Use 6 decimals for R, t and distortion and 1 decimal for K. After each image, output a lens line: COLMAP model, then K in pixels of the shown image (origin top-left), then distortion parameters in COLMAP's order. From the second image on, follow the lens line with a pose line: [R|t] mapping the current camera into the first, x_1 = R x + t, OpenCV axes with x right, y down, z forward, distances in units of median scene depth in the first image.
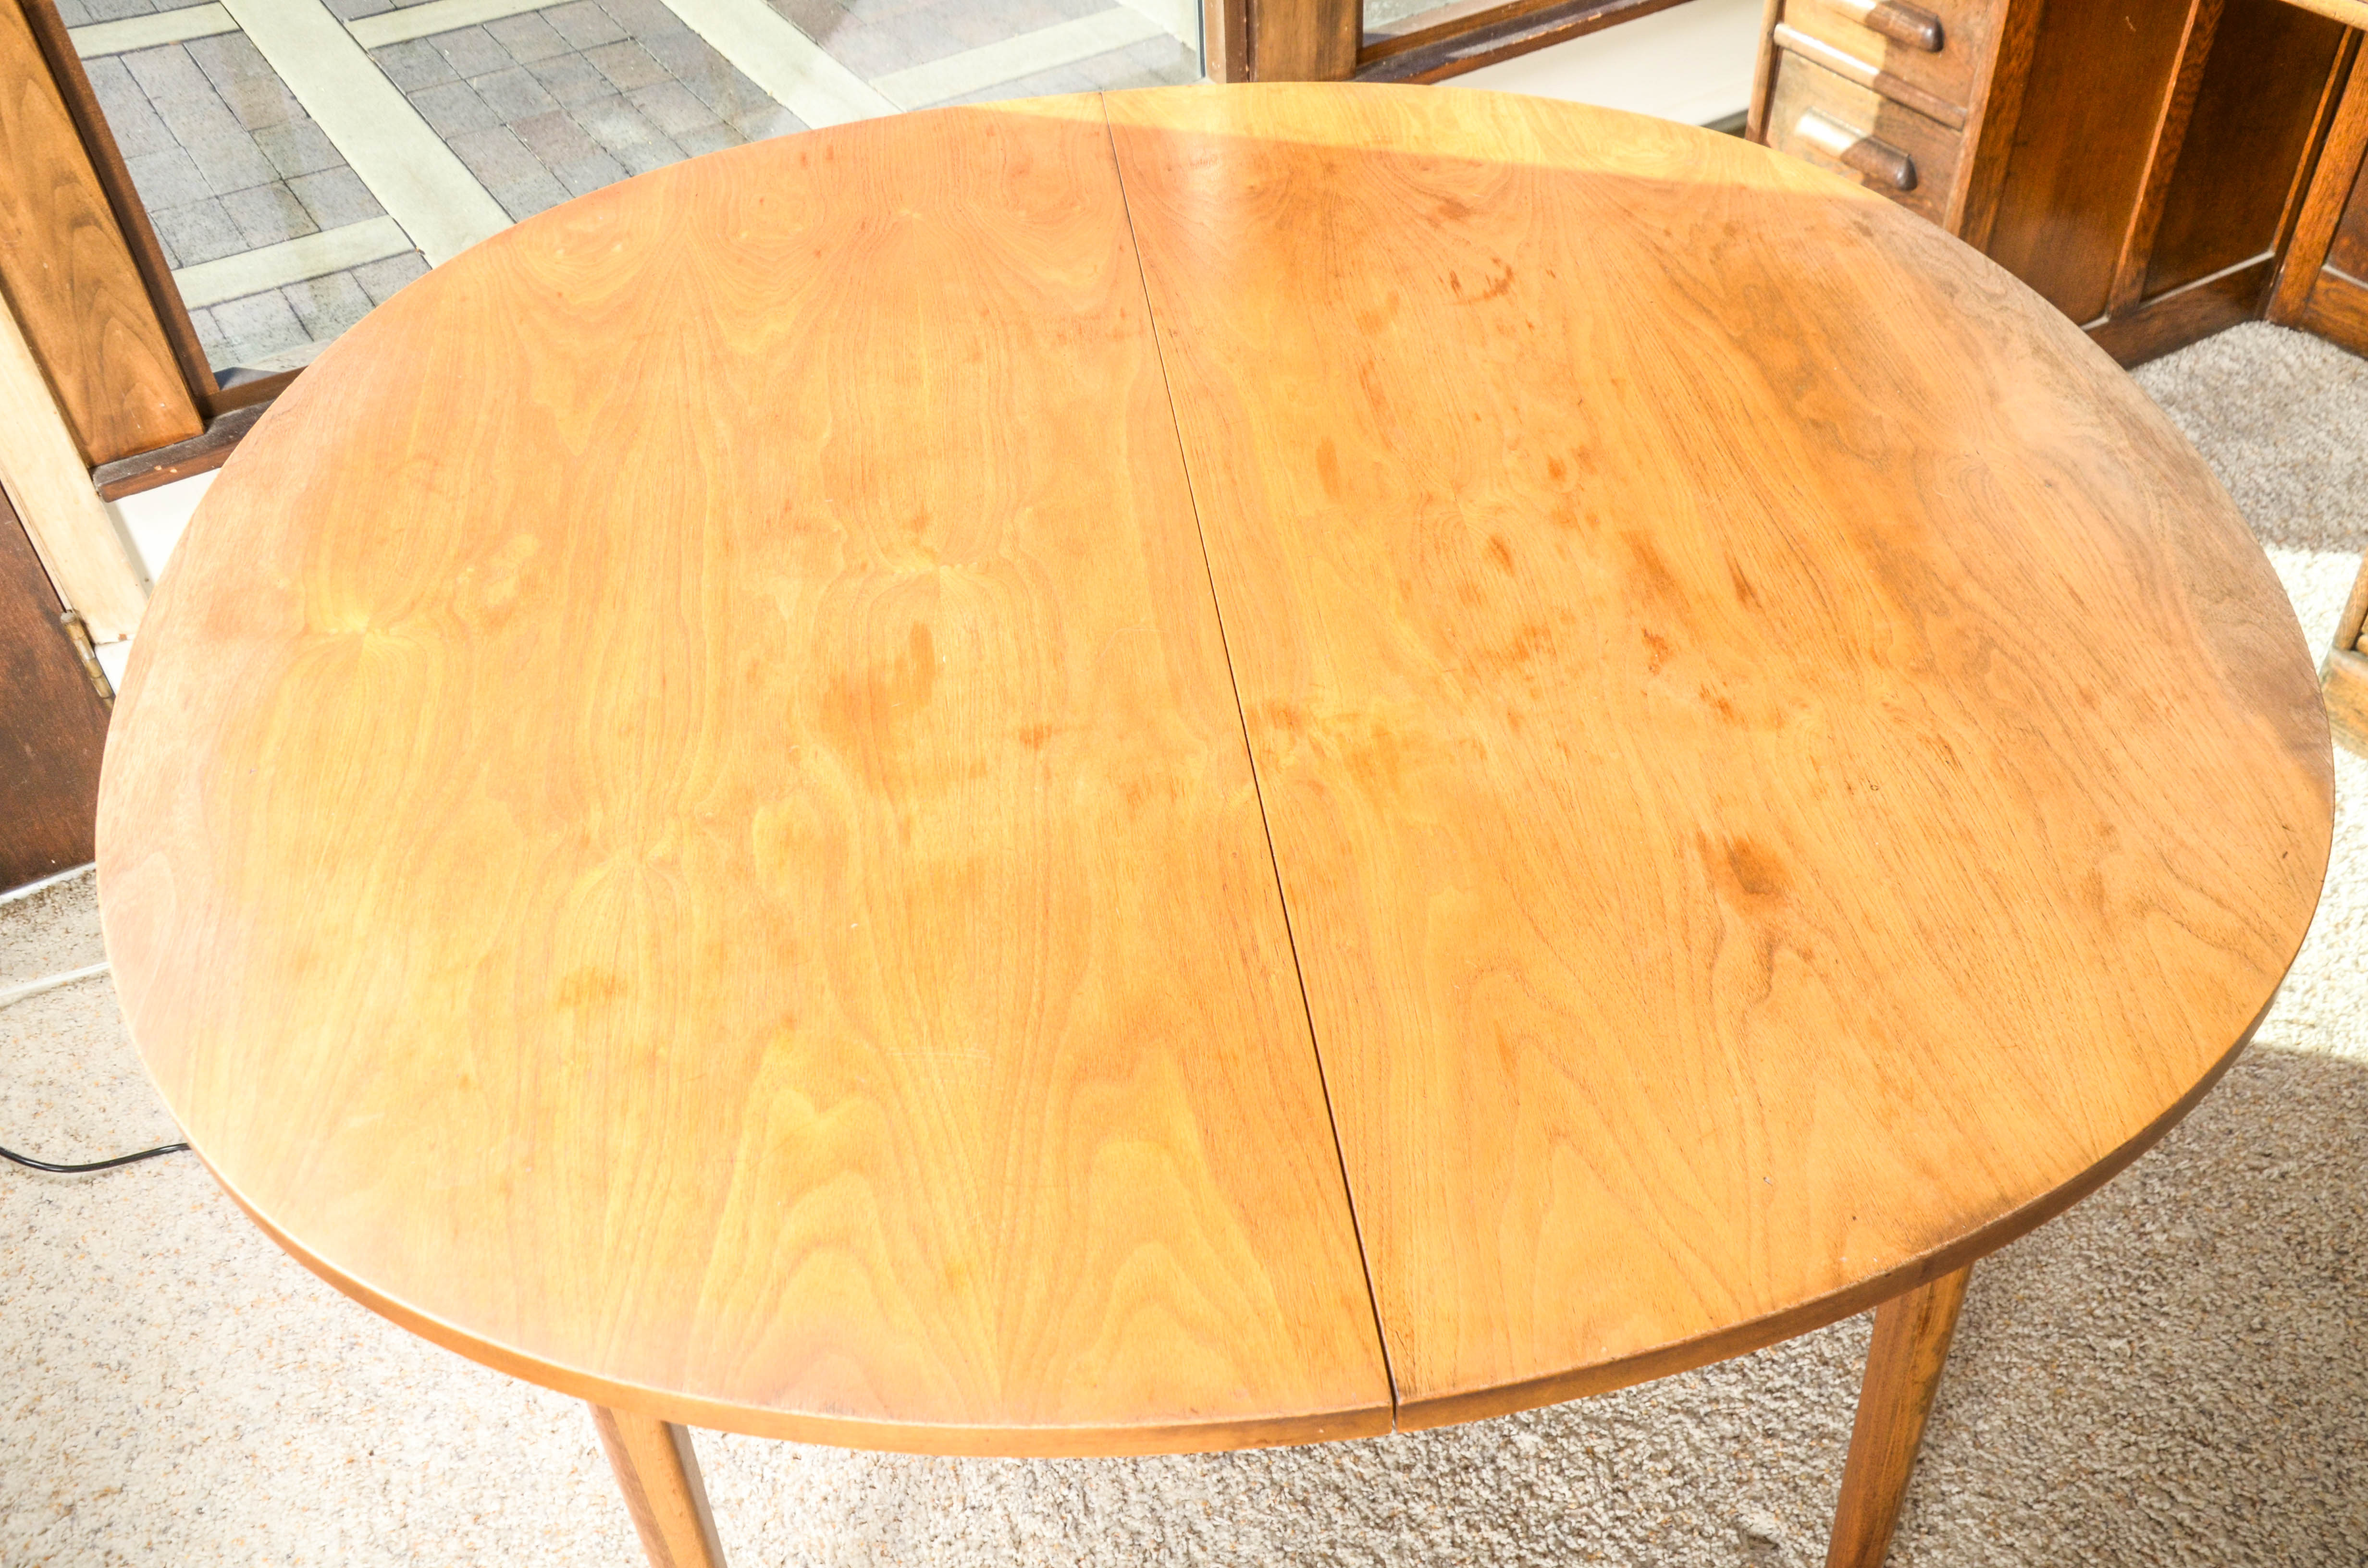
lens RADIAL K [[2346.1, 0, 1268.5], [0, 2346.1, 734.1], [0, 0, 1]] dist [0.065886, 0.000000]
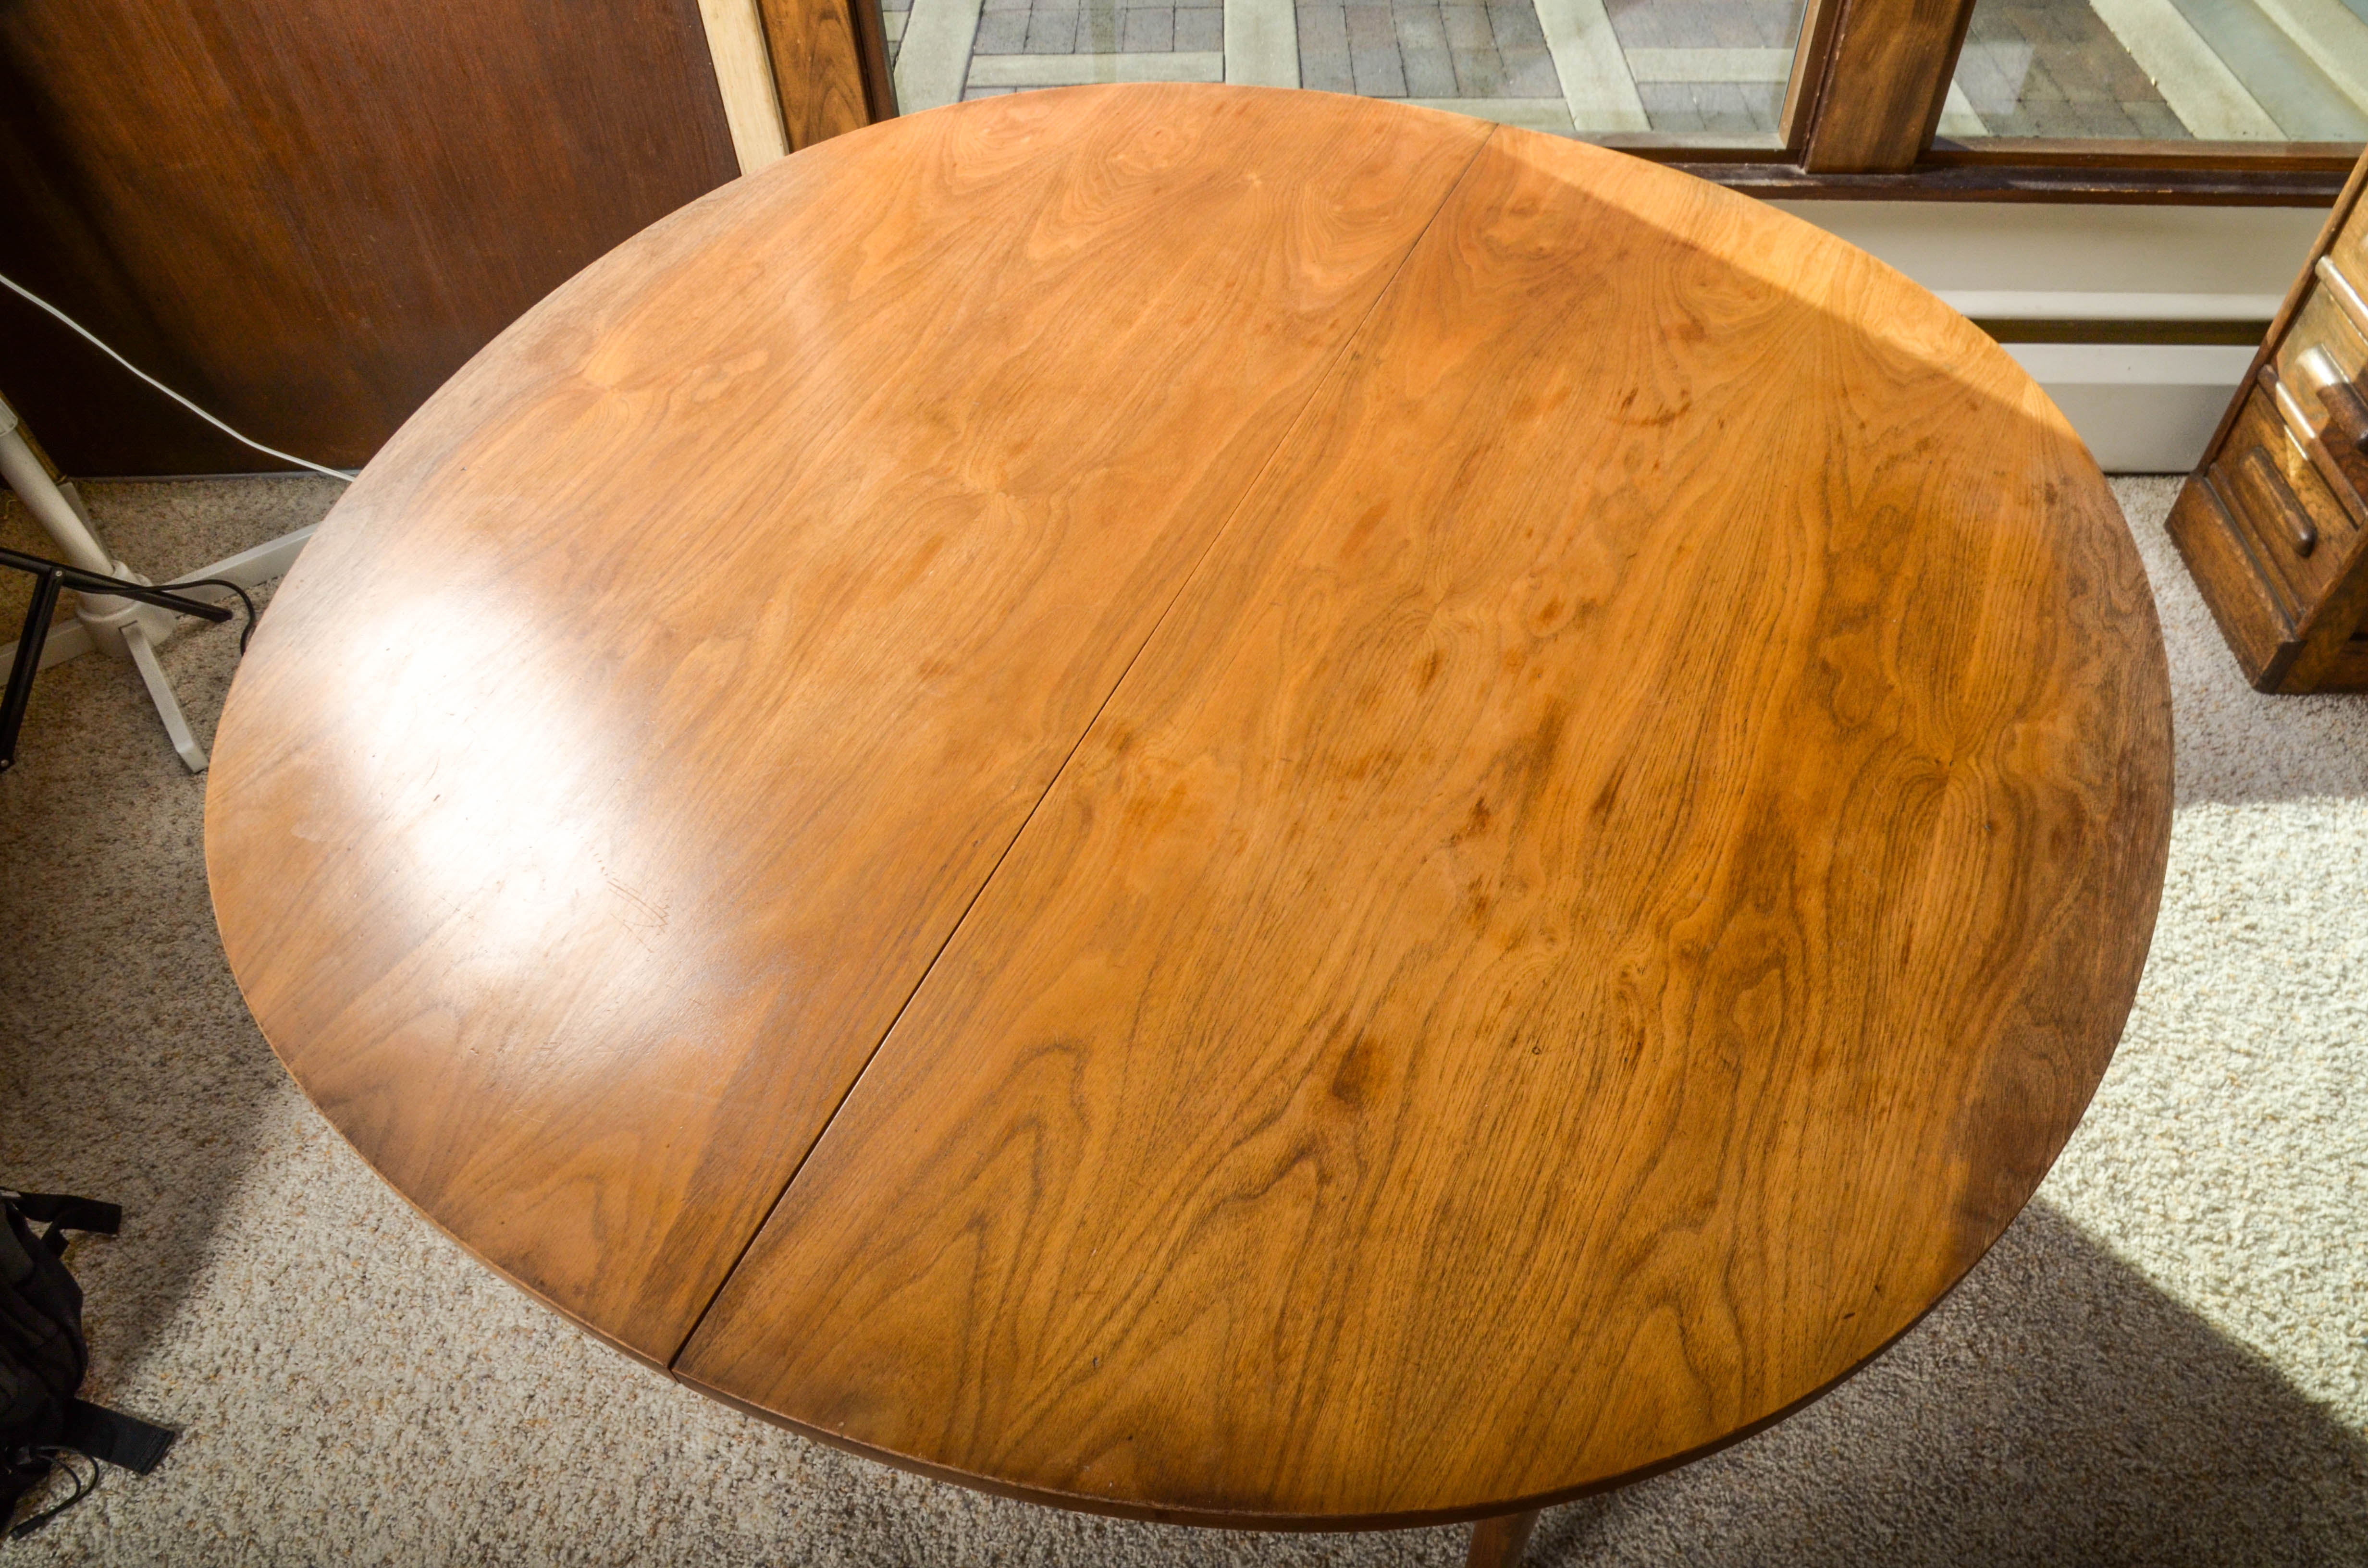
lens RADIAL K [[1773.9, 0, 1194.3], [0, 1773.9, 806.7], [0, 0, 1]] dist [-0.101538, 0.067038]
pose [[0.848797, 0.412024, -0.331329, 0.282423], [-0.352454, 0.908056, 0.226298, -0.155809], [0.394106, -0.075303, 0.915975, 0.230045]]
